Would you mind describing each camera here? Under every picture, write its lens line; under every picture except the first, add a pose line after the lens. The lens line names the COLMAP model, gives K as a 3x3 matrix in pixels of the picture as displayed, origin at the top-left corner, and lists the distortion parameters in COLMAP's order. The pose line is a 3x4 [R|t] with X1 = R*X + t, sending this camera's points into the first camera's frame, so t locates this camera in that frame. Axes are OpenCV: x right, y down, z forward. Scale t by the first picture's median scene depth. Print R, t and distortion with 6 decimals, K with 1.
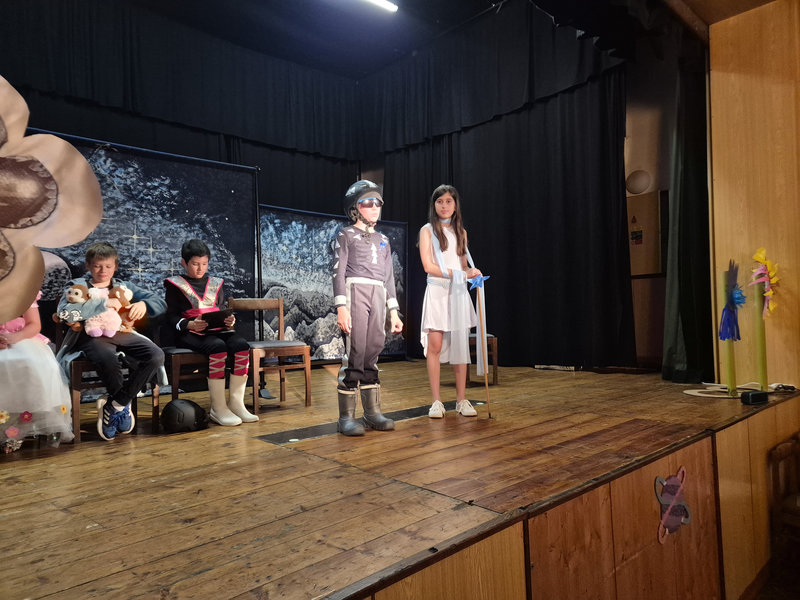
lens RADIAL K [[530.7, 0, 388.8], [0, 530.7, 306.6], [0, 0, 1]] dist [0.073608, -0.054672]
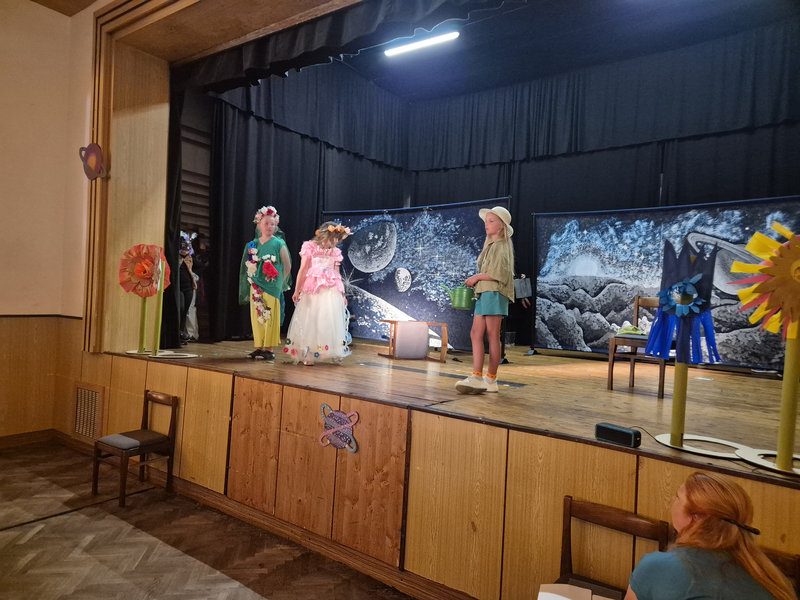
lens RADIAL K [[527.4, 0, 389.5], [0, 527.4, 301.2], [0, 0, 1]] dist [0.078384, -0.059121]
pose [[0.188627, 0.026348, -0.981695, 1.148250], [-0.033226, 0.999239, 0.020435, -0.011777], [0.981487, 0.028764, 0.189359, 0.498874]]
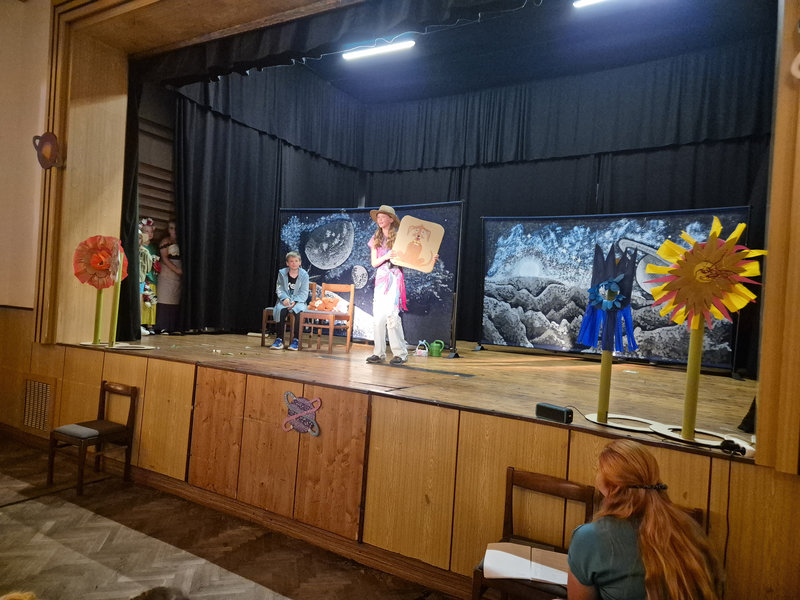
lens RADIAL K [[527.4, 0, 389.5], [0, 527.4, 301.2], [0, 0, 1]] dist [0.078384, -0.059121]
pose [[0.281748, 0.031414, -0.958974, 1.205385], [-0.050367, 0.998570, 0.017913, -0.003603], [0.958165, 0.043254, 0.282928, 0.465117]]
